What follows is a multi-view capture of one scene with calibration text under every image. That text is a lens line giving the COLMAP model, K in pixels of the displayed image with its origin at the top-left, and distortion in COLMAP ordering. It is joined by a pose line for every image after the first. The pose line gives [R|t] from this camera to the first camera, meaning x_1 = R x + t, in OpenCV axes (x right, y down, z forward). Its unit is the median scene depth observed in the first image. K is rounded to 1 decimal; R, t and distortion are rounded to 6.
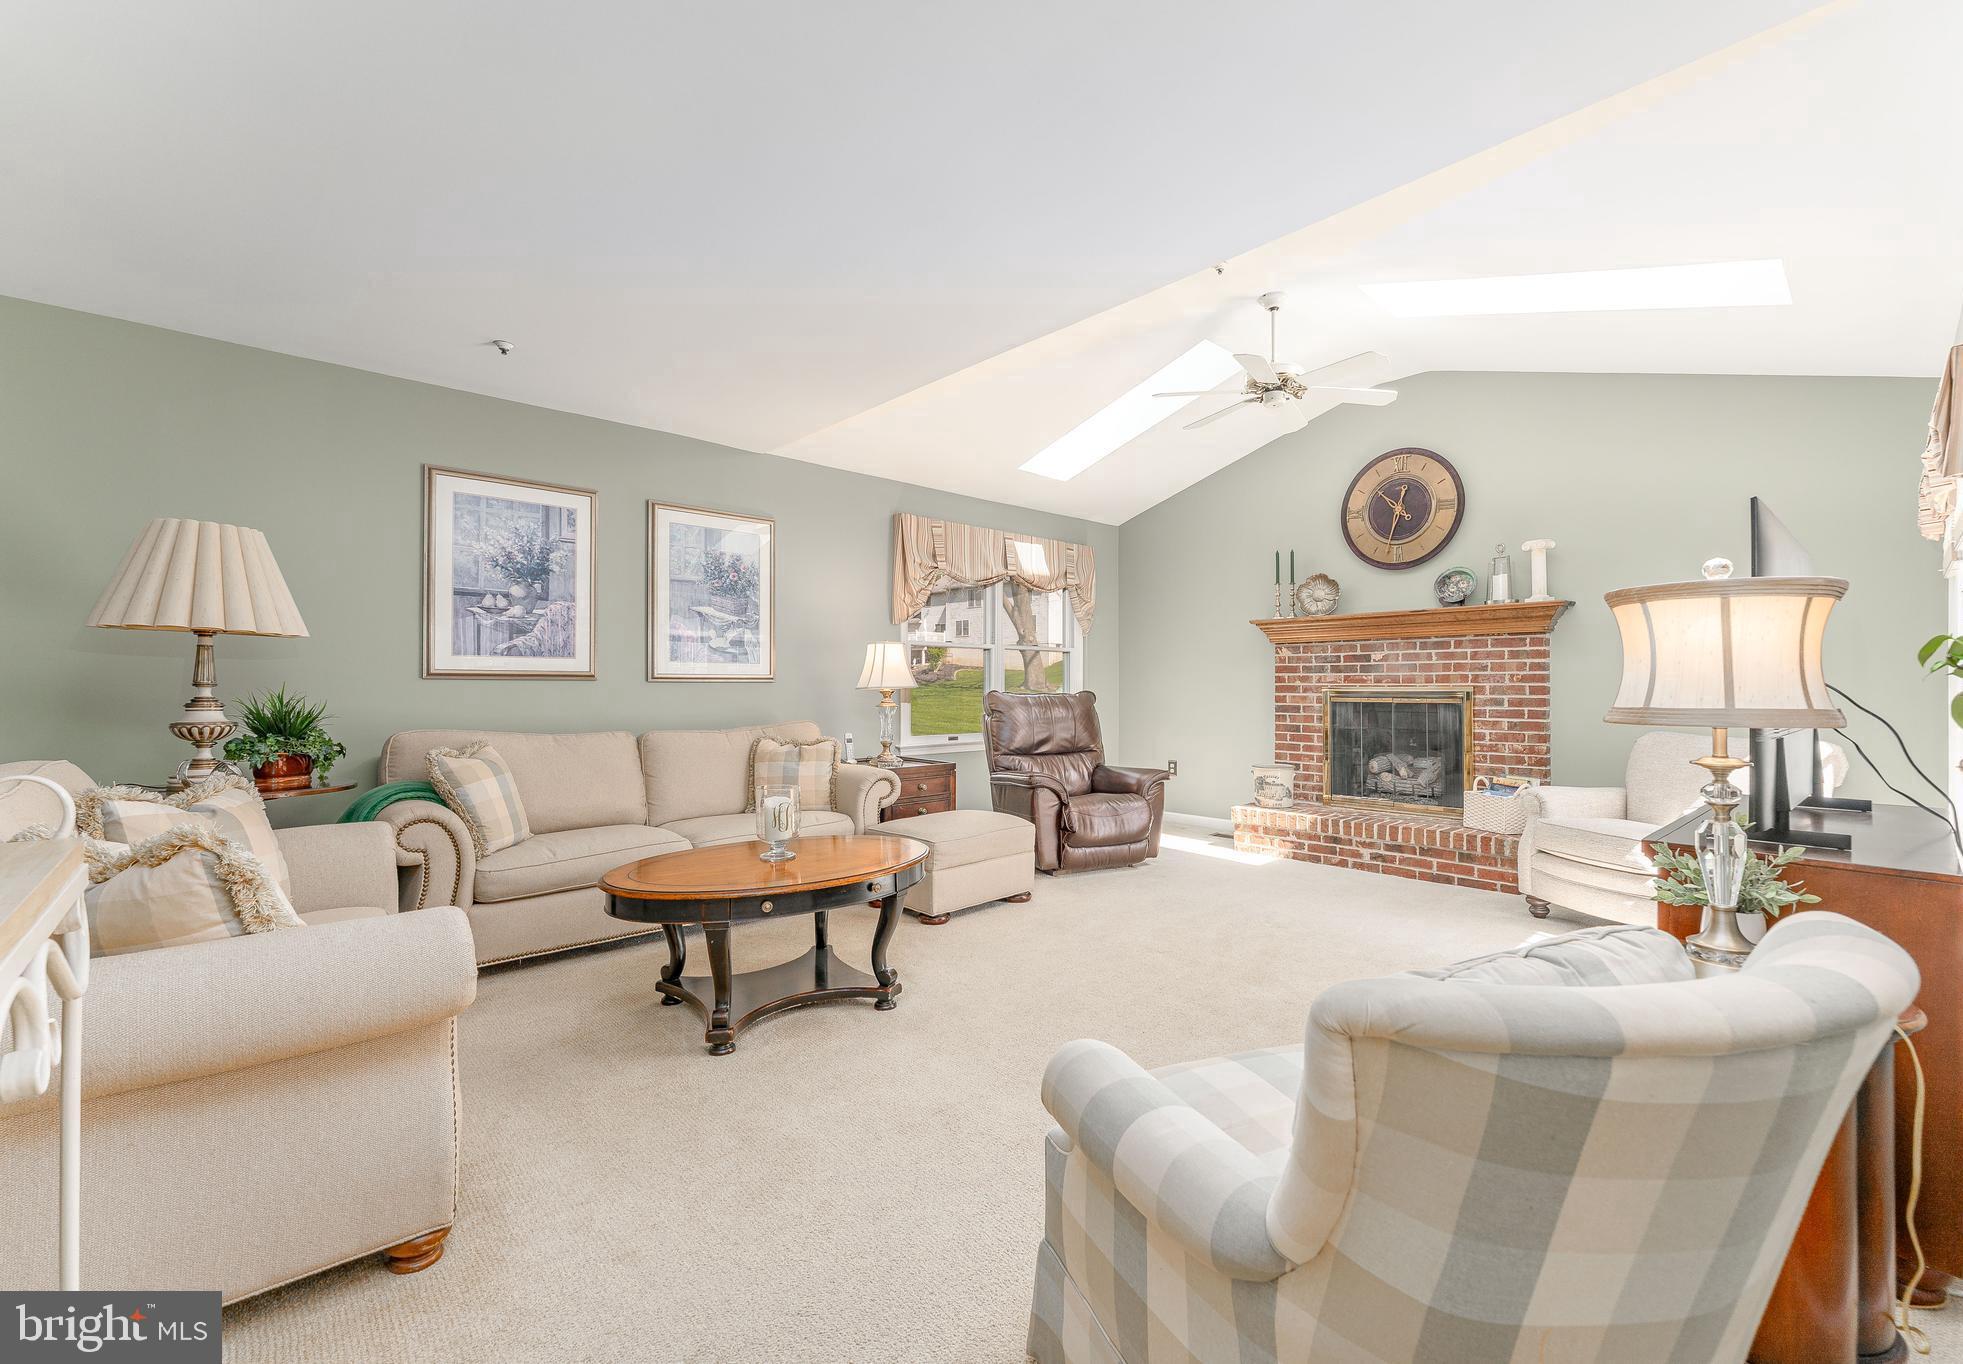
lens RADIAL K [[831.6, 0, 1010.6], [0, 831.6, 676.8], [0, 0, 1]] dist [0.003048, 0.000274]
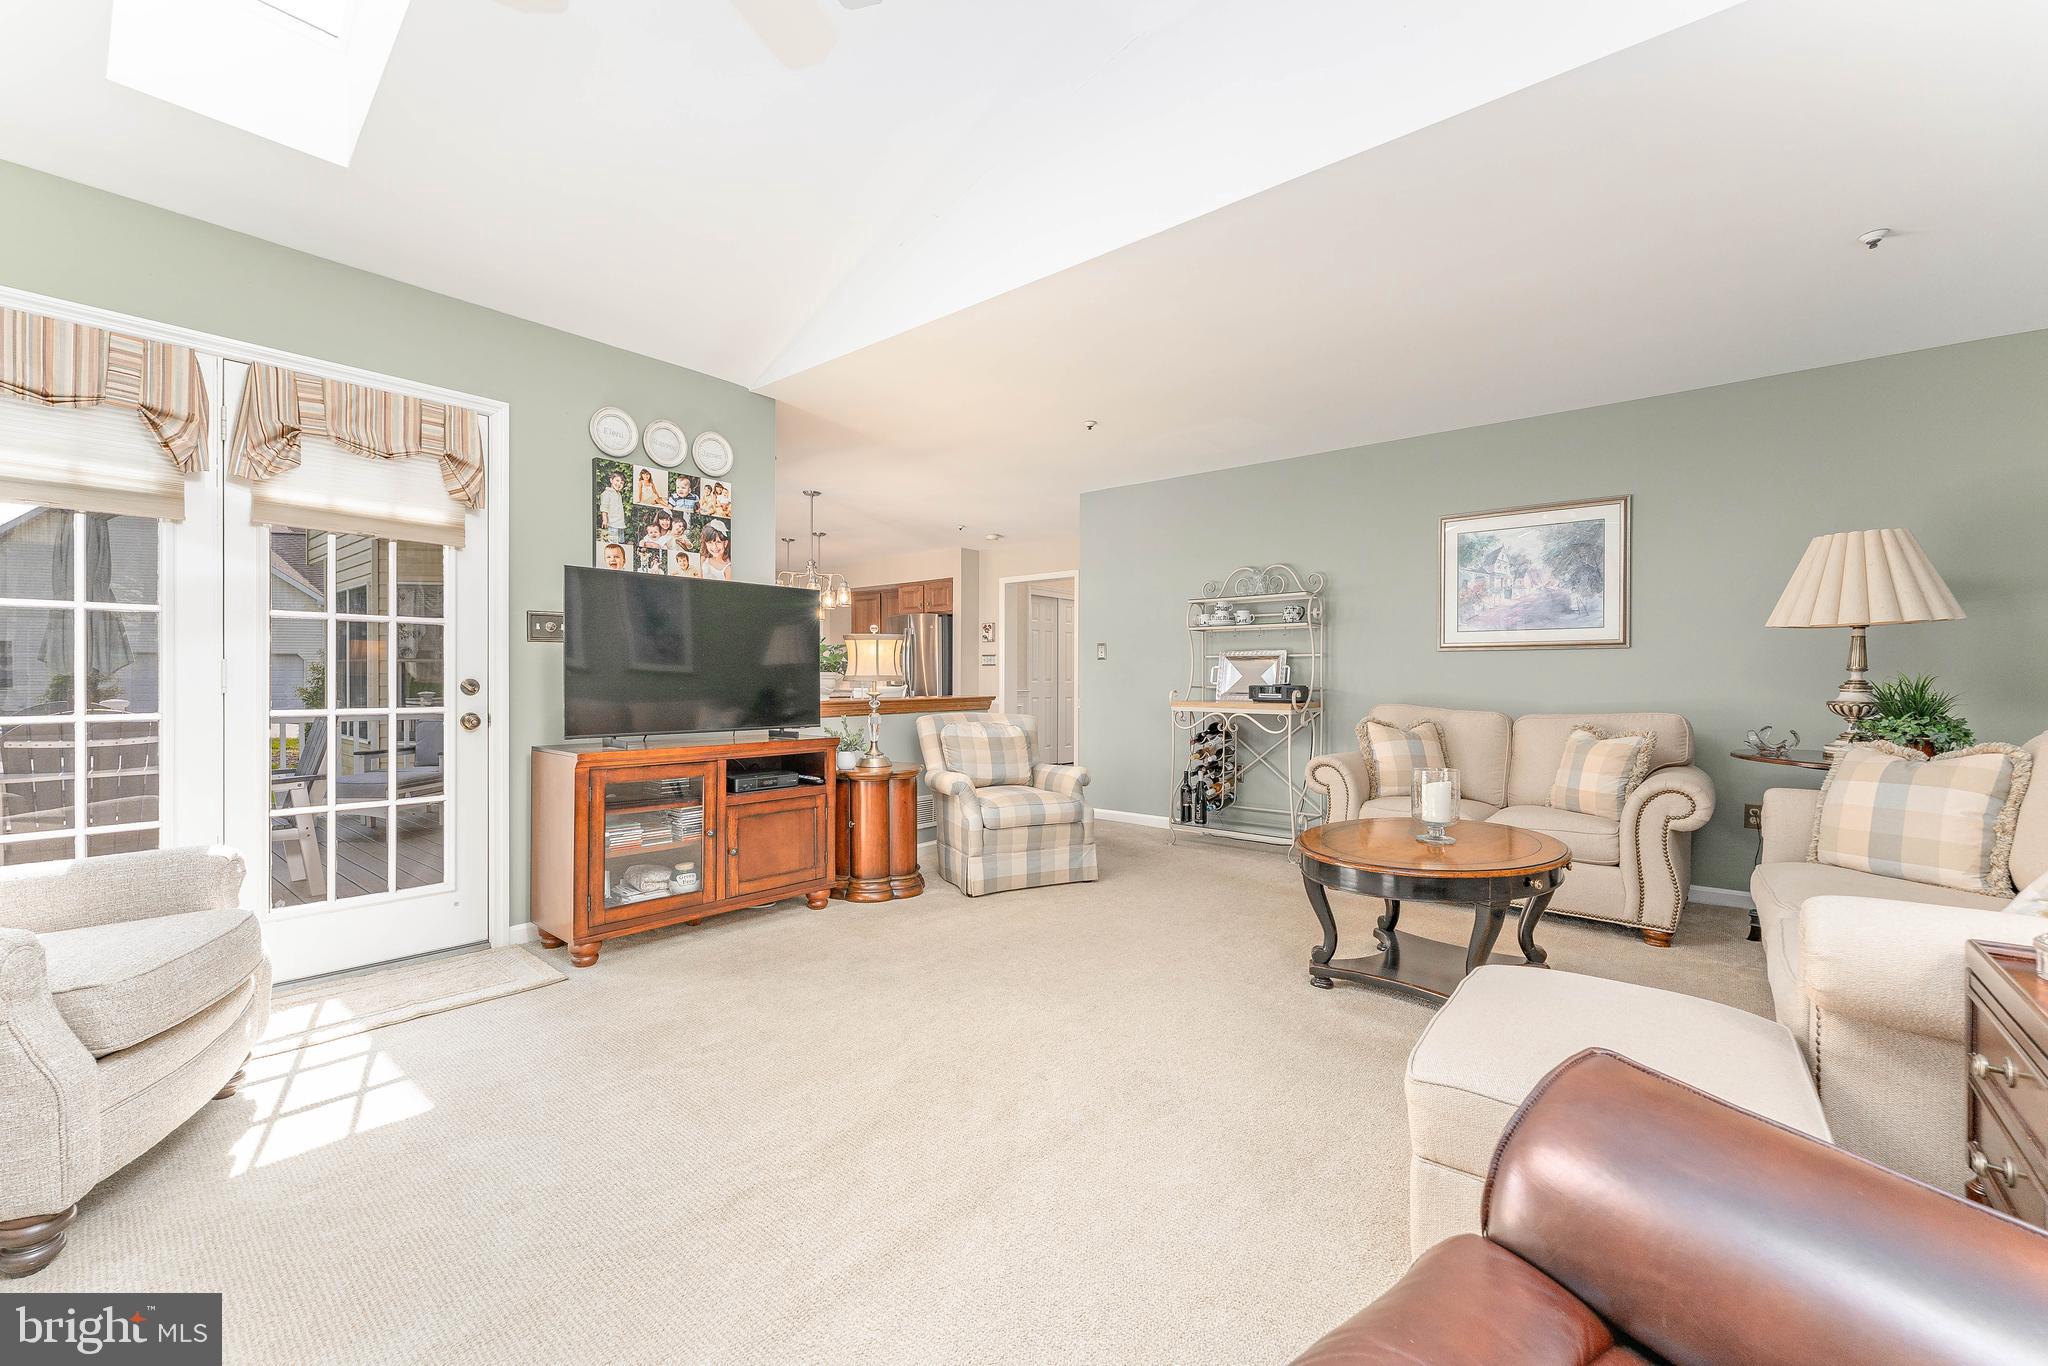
lens RADIAL K [[831.5, 0, 1024.0], [0, 831.5, 683.0], [0, 0, 1]] dist [0.000373, -0.000220]
pose [[-0.992668, -0.004911, -0.120770, 0.193800], [-0.004272, 0.999975, -0.005551, 0.022534], [0.120794, -0.004995, -0.992665, 1.150247]]
